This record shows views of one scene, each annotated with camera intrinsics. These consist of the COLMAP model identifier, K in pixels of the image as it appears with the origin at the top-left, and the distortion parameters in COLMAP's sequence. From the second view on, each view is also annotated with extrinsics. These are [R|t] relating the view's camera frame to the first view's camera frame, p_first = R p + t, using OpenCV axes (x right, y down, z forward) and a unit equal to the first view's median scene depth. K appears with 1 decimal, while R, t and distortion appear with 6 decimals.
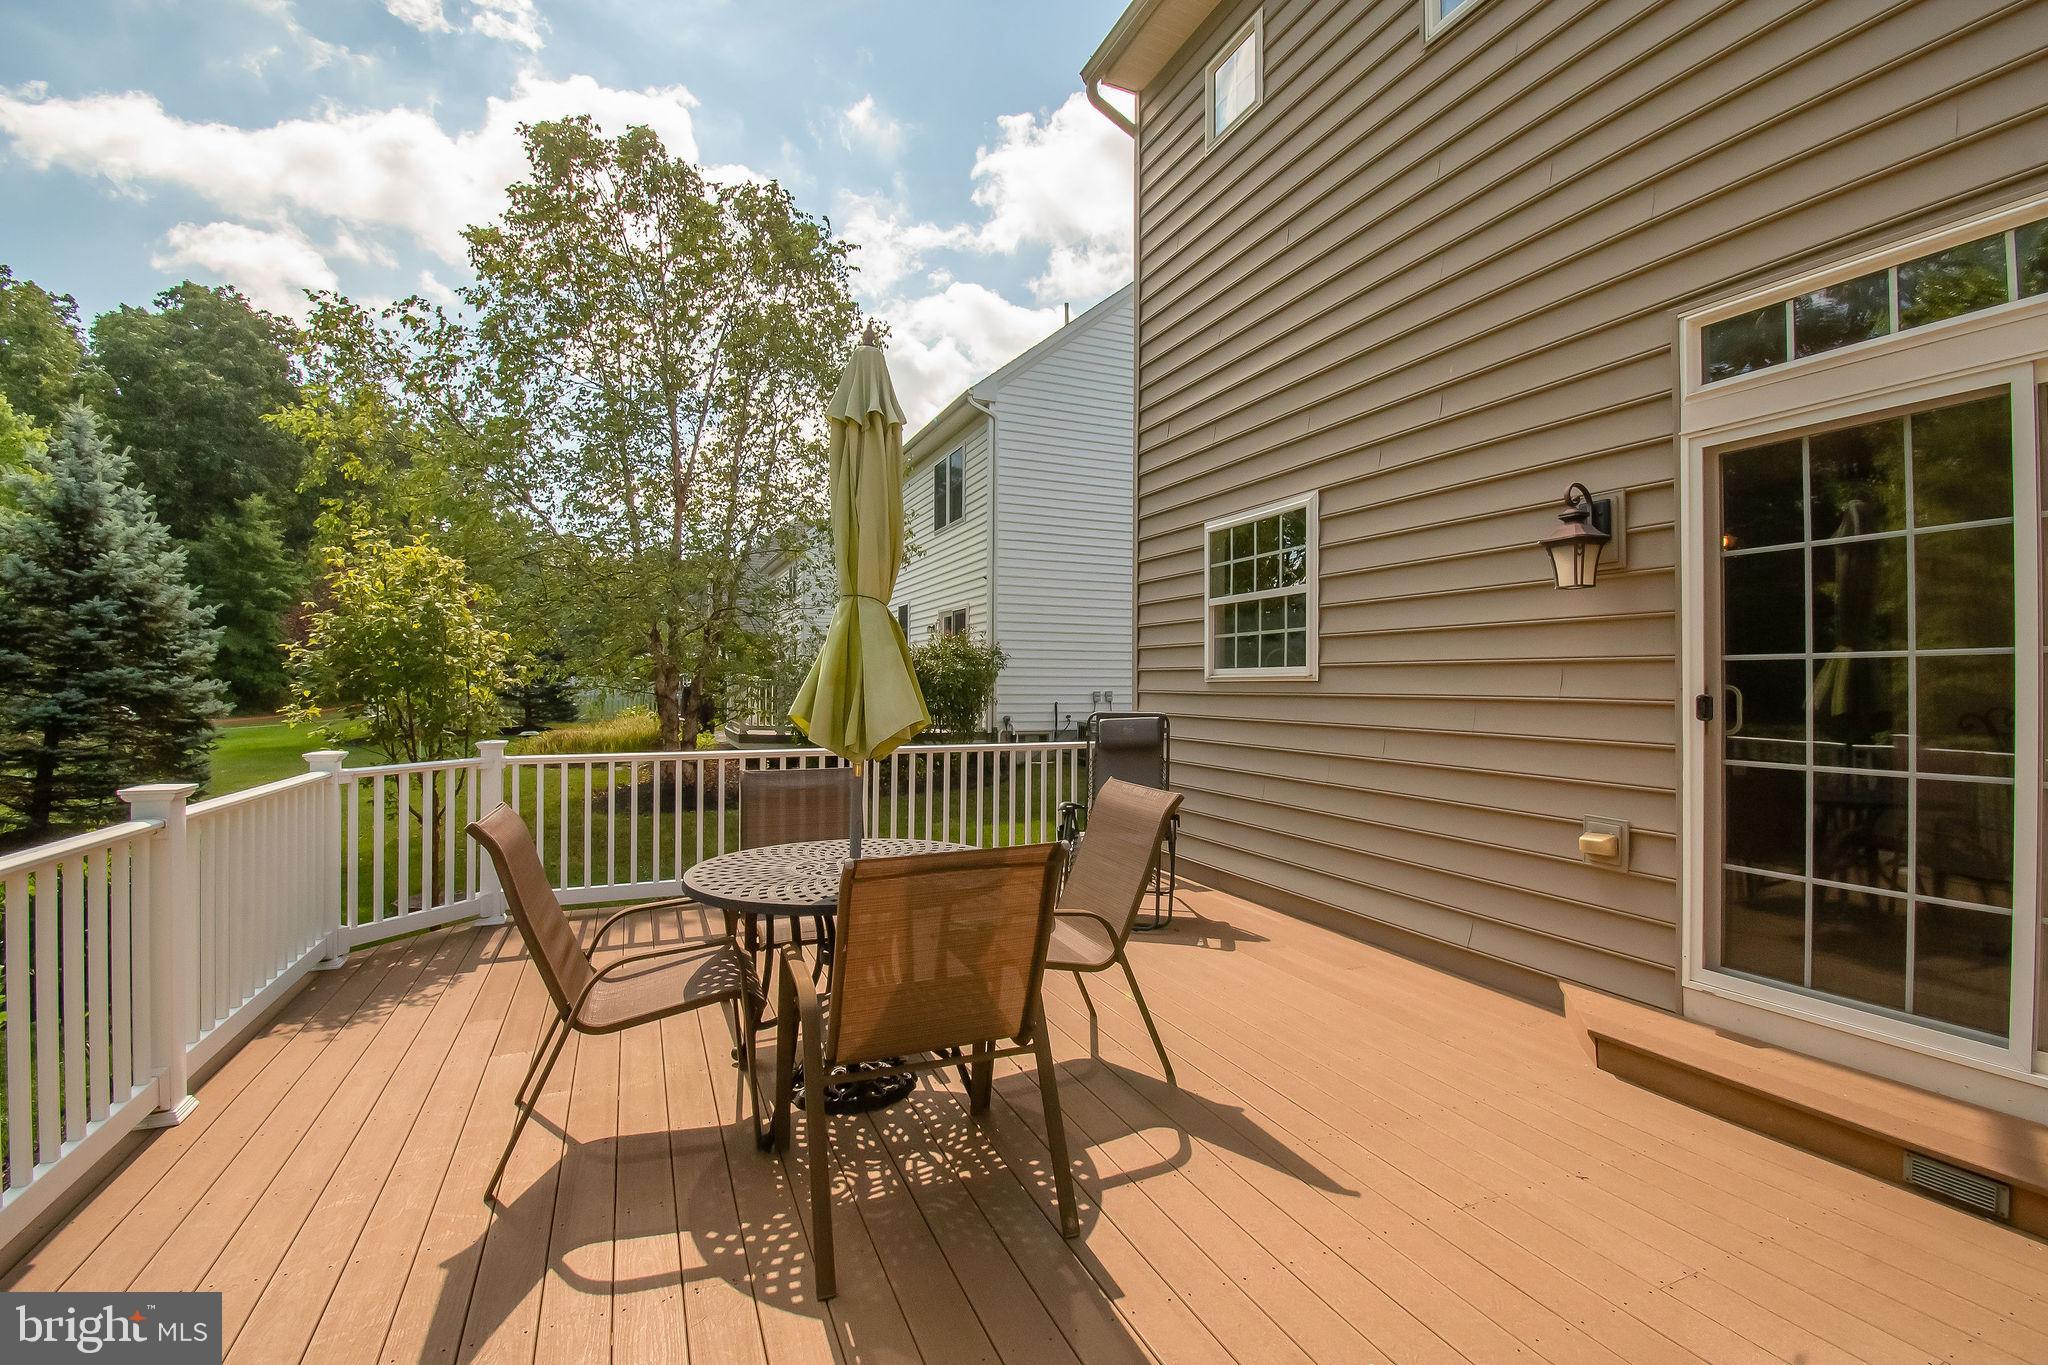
lens RADIAL K [[905.9, 0, 1020.3], [0, 905.9, 676.4], [0, 0, 1]] dist [0.013890, -0.022059]
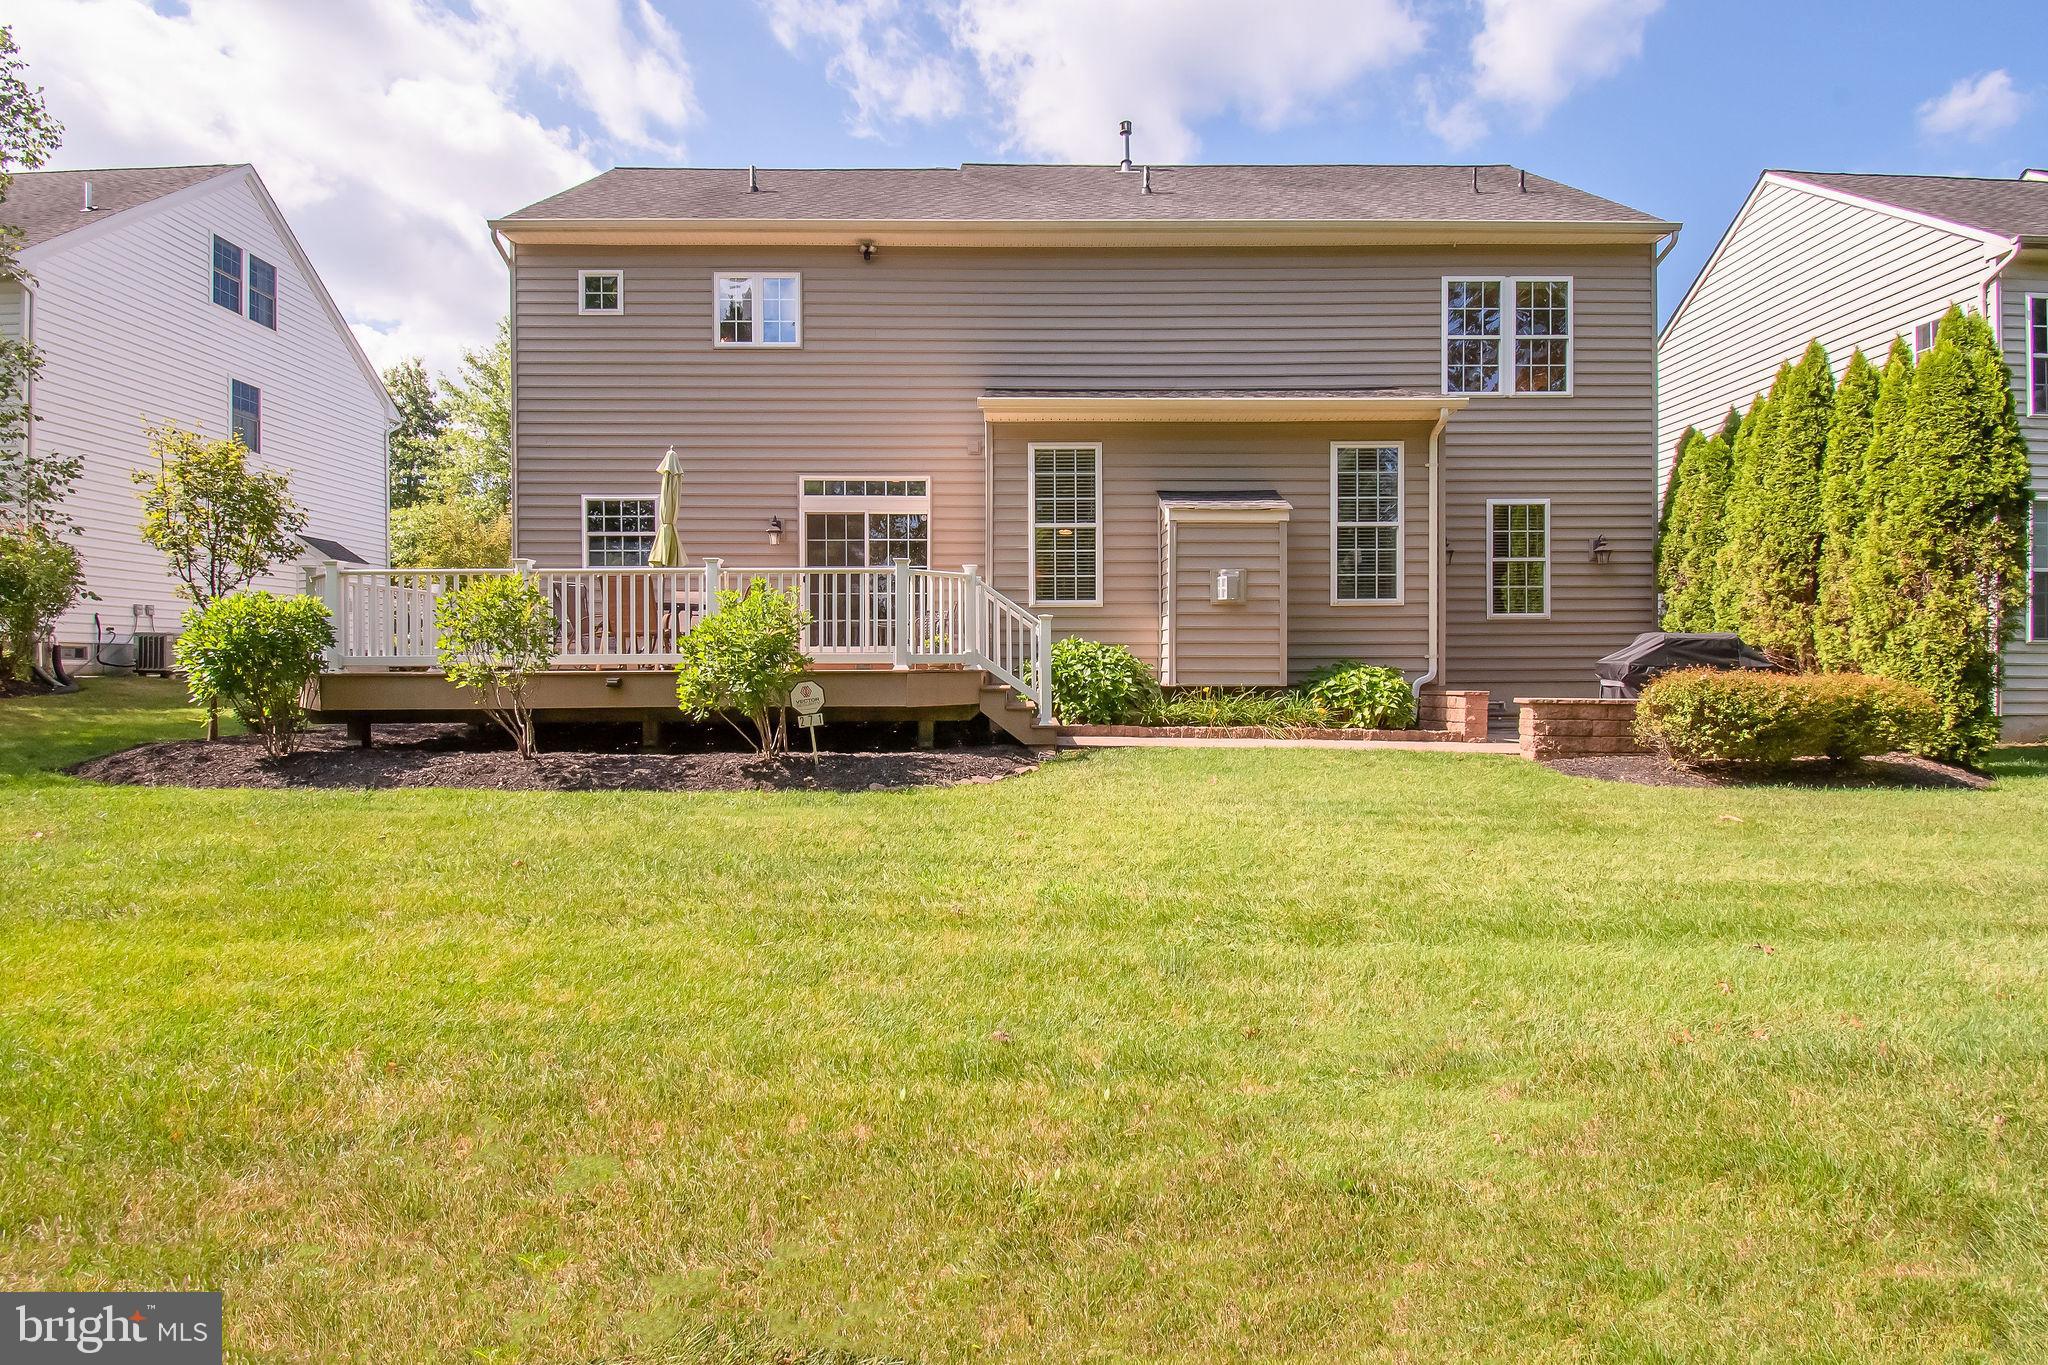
lens RADIAL K [[905.9, 0, 1020.3], [0, 905.9, 676.4], [0, 0, 1]] dist [0.013890, -0.022059]
pose [[0.397612, -0.029399, 0.917083, -2.271955], [-0.007612, 0.999346, 0.035337, 0.283904], [-0.917522, -0.021031, 0.397128, -1.296919]]
